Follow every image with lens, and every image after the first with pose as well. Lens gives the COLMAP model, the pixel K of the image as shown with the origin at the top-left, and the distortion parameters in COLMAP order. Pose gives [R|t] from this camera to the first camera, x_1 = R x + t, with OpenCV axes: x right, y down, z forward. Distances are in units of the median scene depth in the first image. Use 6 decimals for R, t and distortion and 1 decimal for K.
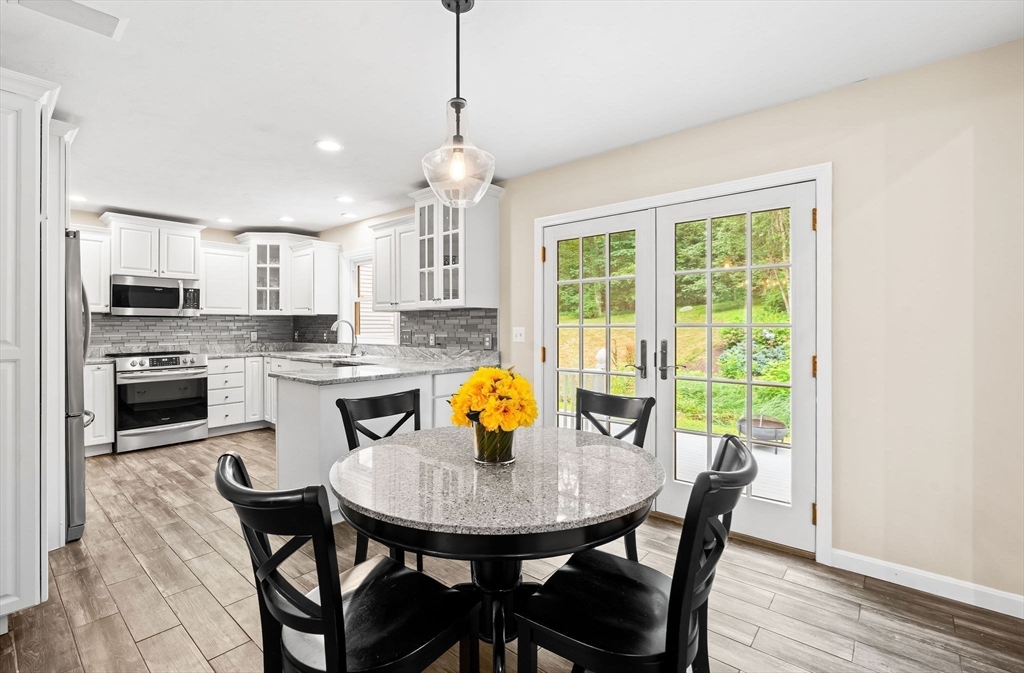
lens RADIAL K [[457.6, 0, 505.5], [0, 457.6, 328.0], [0, 0, 1]] dist [-0.000449, -0.000072]
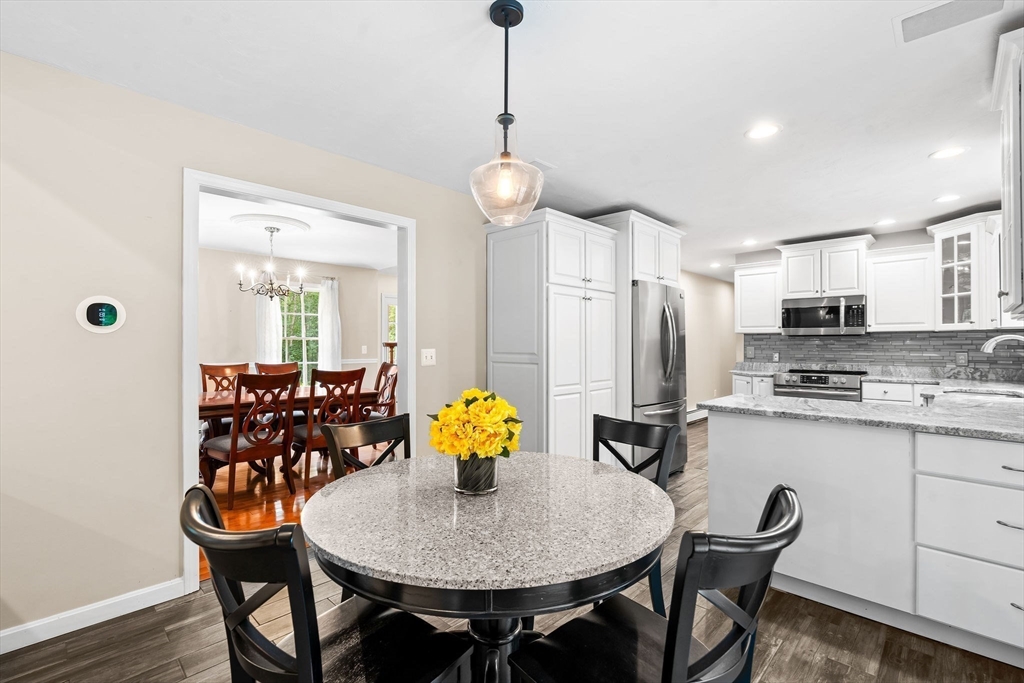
lens RADIAL K [[466.2, 0, 501.8], [0, 466.2, 340.2], [0, 0, 1]] dist [0.000258, 0.000133]
pose [[-0.061809, -0.007482, -0.998060, 0.322581], [-0.002299, 0.999970, -0.007354, -0.005401], [0.998085, 0.001840, -0.061824, 0.347658]]
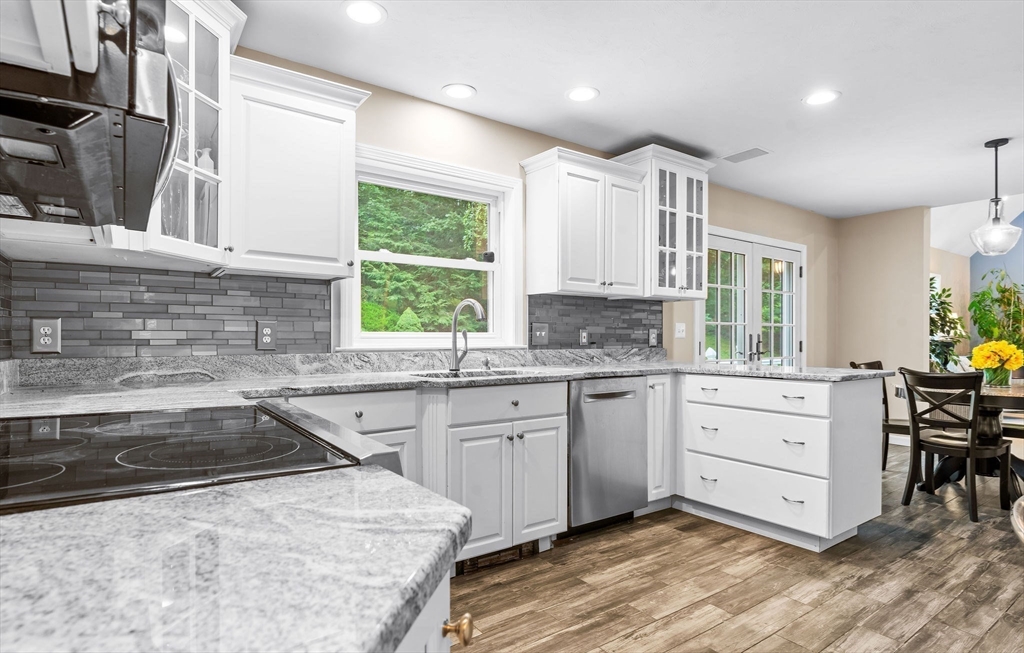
lens RADIAL K [[532.4, 0, 510.3], [0, 532.4, 342.9], [0, 0, 1]] dist [-0.000372, 0.000567]
pose [[0.229772, -0.007725, 0.973214, -0.903293], [-0.000078, 0.999968, 0.007956, 0.024565], [-0.973244, -0.001903, 0.229764, 0.819049]]
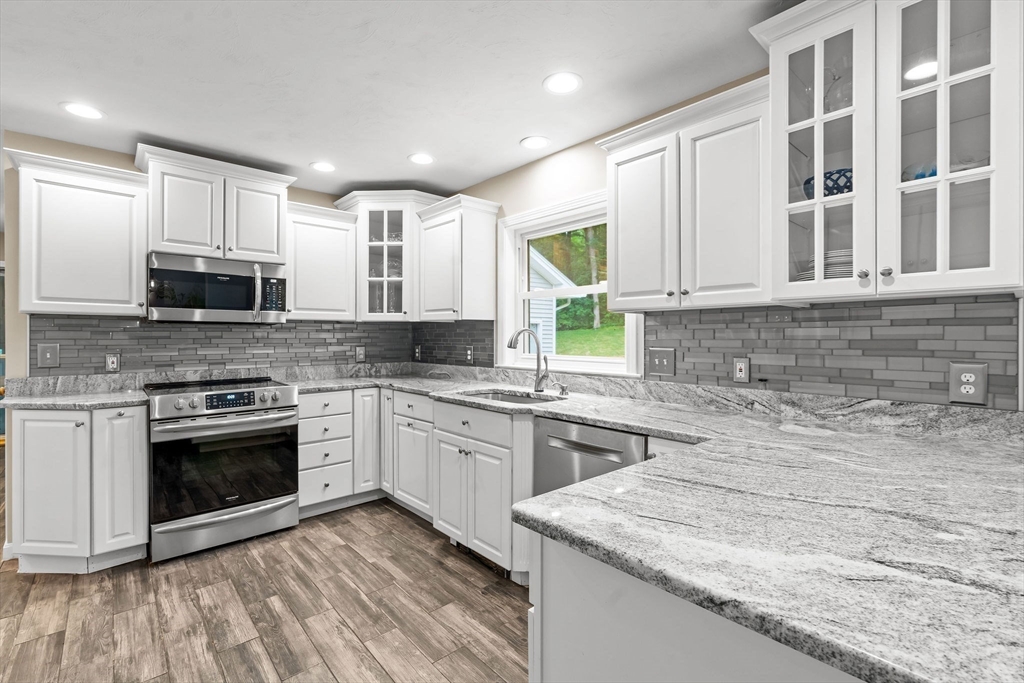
lens RADIAL K [[456.8, 0, 507.8], [0, 456.8, 337.6], [0, 0, 1]] dist [-0.002238, 0.000304]
pose [[0.991715, 0.002431, -0.128433, -0.303144], [-0.002440, 0.999997, 0.000089, -0.006864], [0.128433, 0.000225, 0.991718, 0.443218]]
